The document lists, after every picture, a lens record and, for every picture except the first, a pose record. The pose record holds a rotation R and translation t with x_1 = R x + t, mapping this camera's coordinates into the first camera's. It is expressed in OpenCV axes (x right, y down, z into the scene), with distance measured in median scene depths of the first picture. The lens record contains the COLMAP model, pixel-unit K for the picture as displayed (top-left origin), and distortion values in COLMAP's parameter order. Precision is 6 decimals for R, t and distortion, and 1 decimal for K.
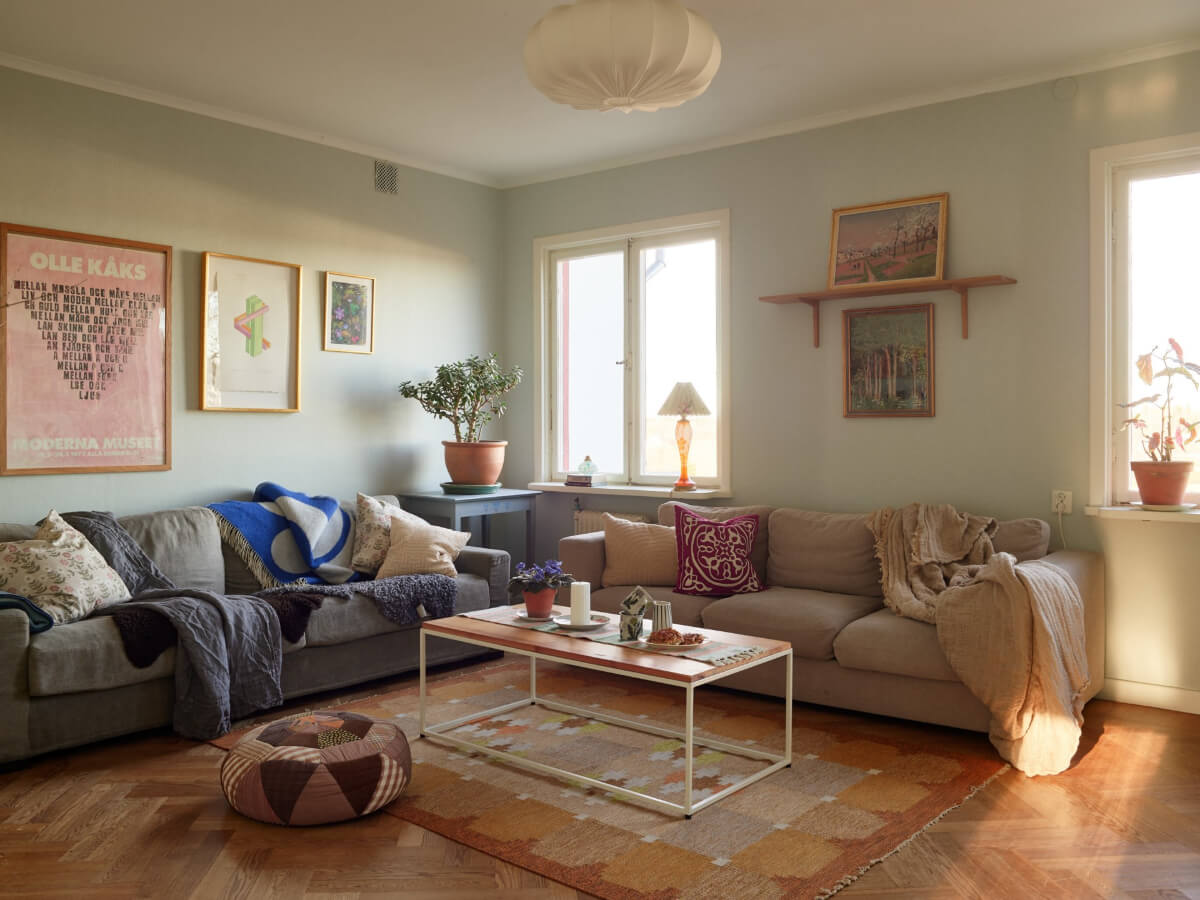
lens RADIAL K [[1032.2, 0, 599.9], [0, 1032.2, 443.4], [0, 0, 1]] dist [-0.031430, 0.004722]
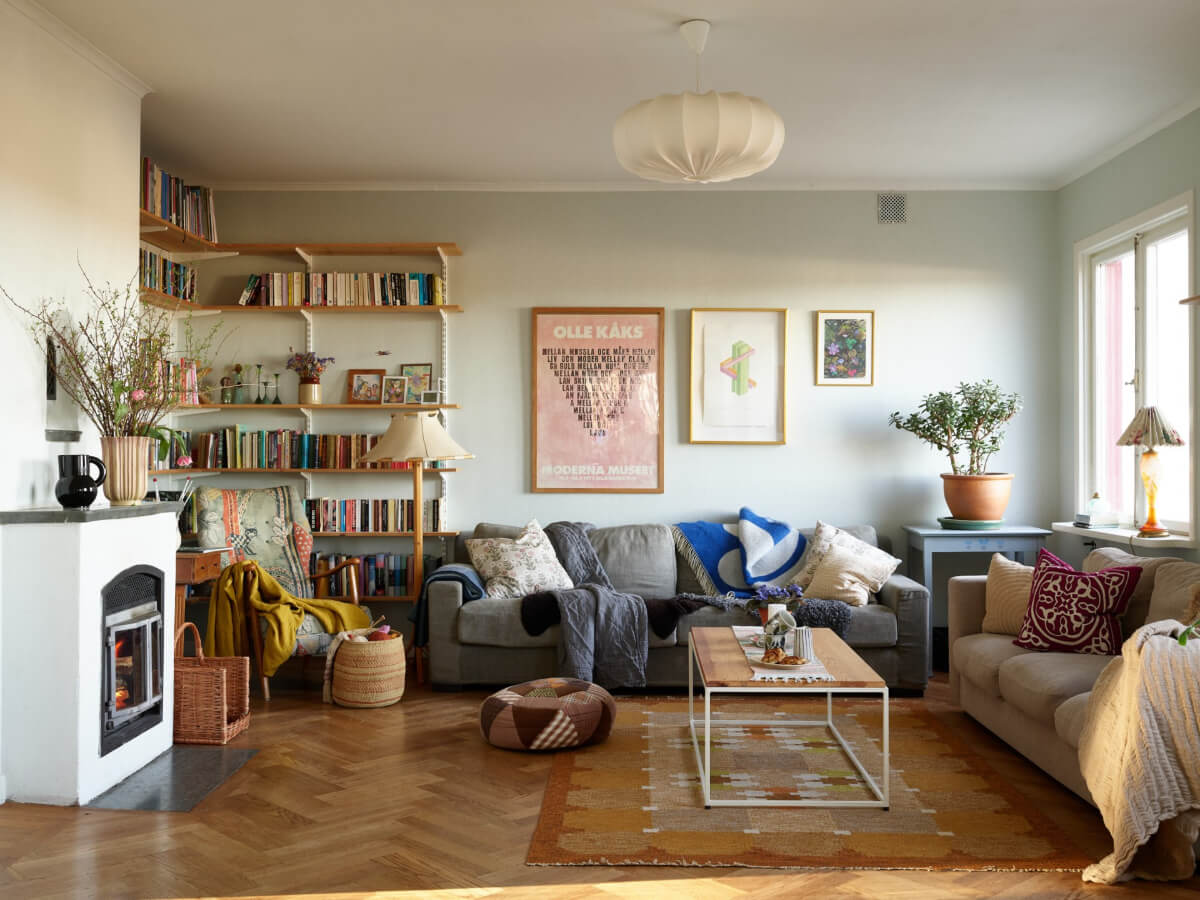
lens RADIAL K [[1257.8, 0, 598.7], [0, 1257.8, 454.0], [0, 0, 1]] dist [0.032767, 0.000000]
pose [[0.617190, 0.003224, -0.786807, 0.759531], [-0.014334, 0.999872, -0.007147, -0.008858], [0.786683, 0.015690, 0.617157, 0.031241]]
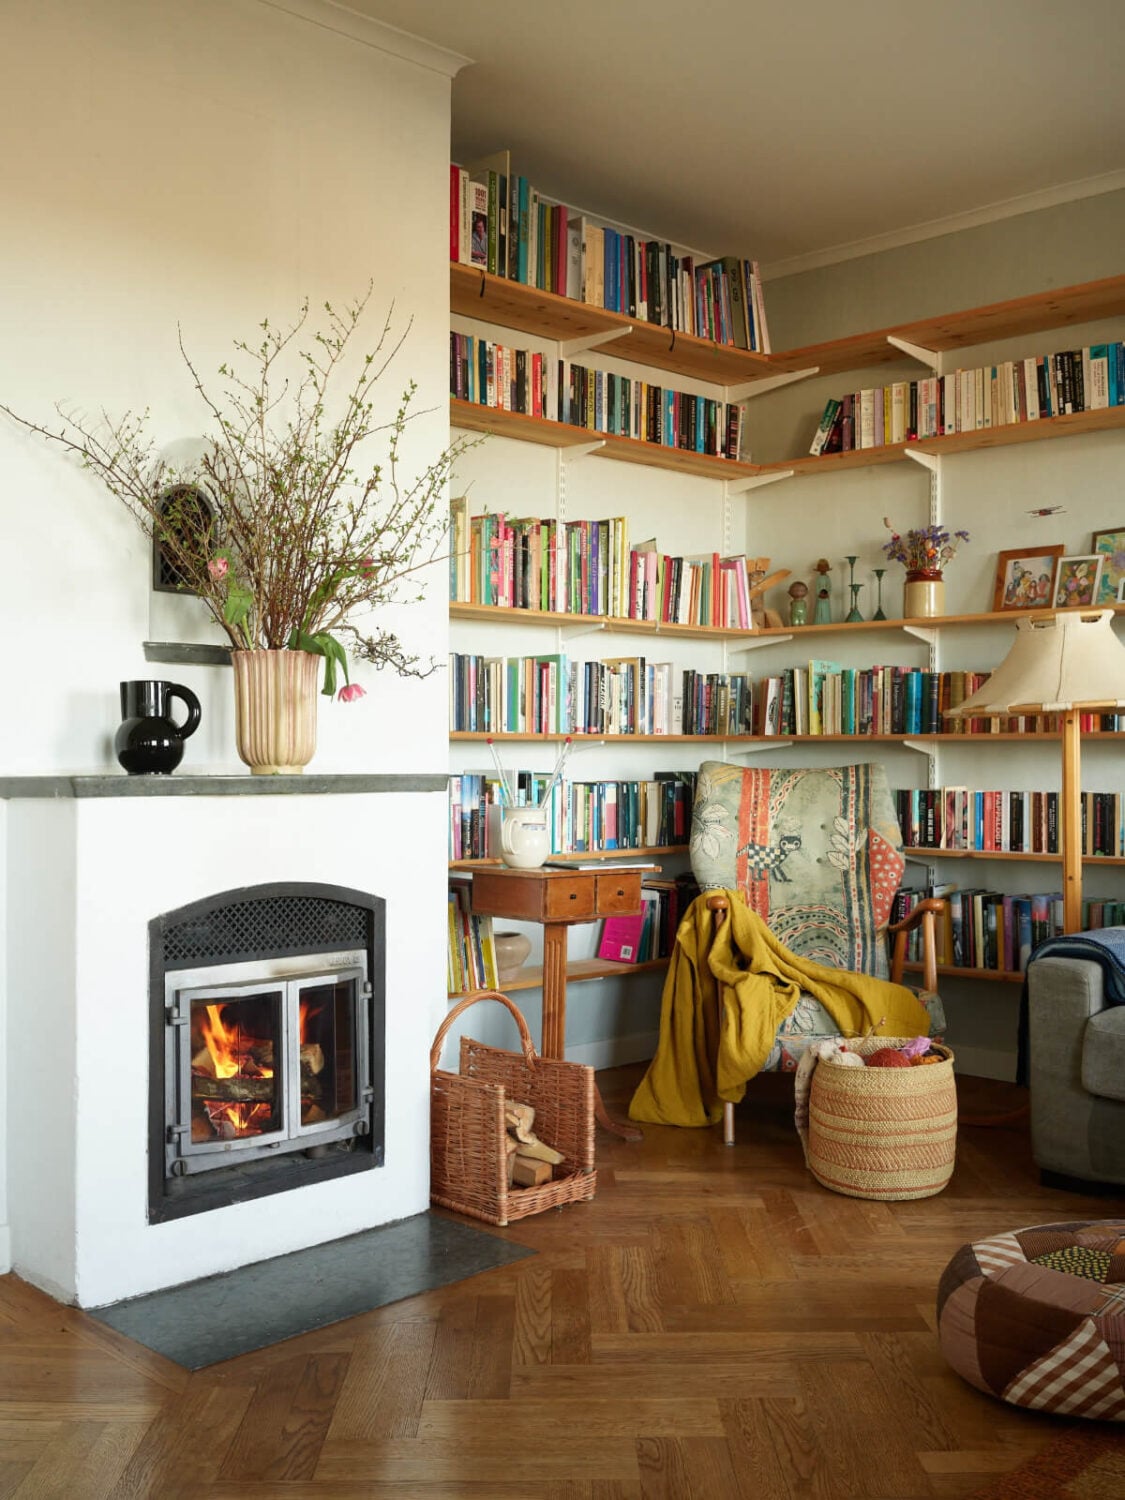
lens RADIAL K [[1572.3, 0, 556.6], [0, 1572.3, 778.5], [0, 0, 1]] dist [0.032767, 0.000000]
pose [[-0.082245, 0.016647, -0.996473, 0.409283], [-0.014900, 0.999728, 0.017931, 0.018463], [0.996501, 0.016322, -0.081974, 0.562491]]
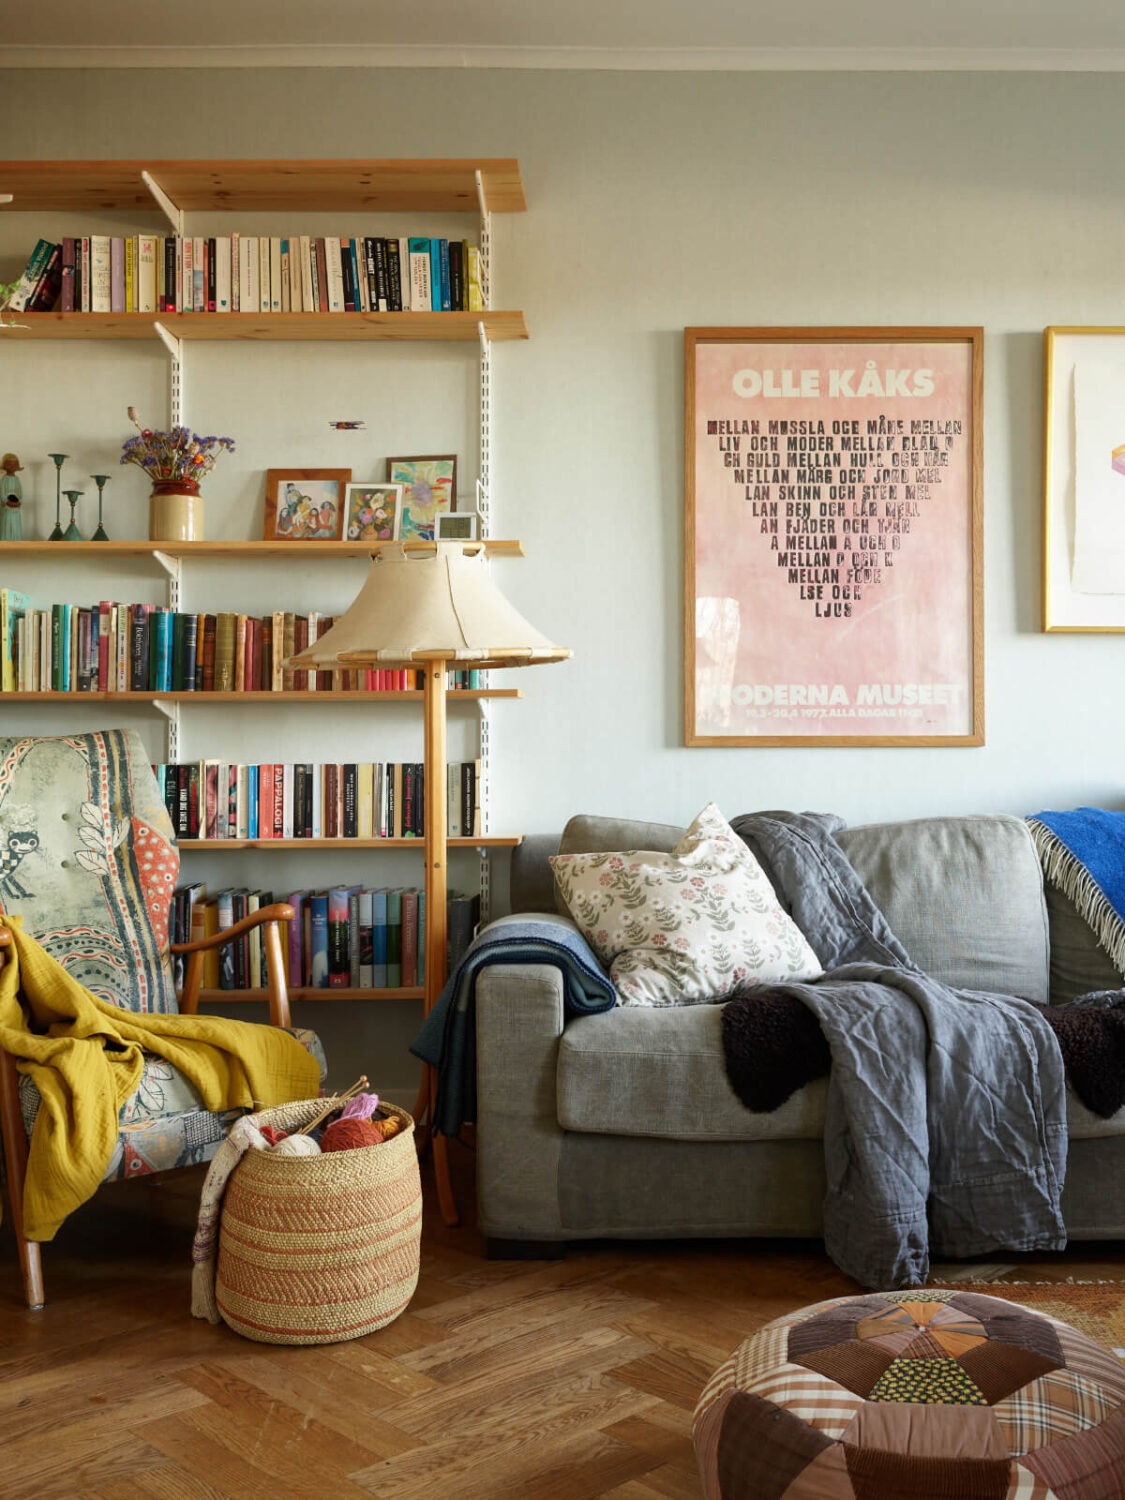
lens RADIAL K [[1572.3, 0, 636.1], [0, 1572.3, 691.8], [0, 0, 1]] dist [0.032767, 0.000000]
pose [[0.643738, -0.023628, -0.764881, 0.099009], [-0.009263, 0.999209, -0.038663, 0.034080], [0.765190, 0.031974, 0.643010, 0.367270]]
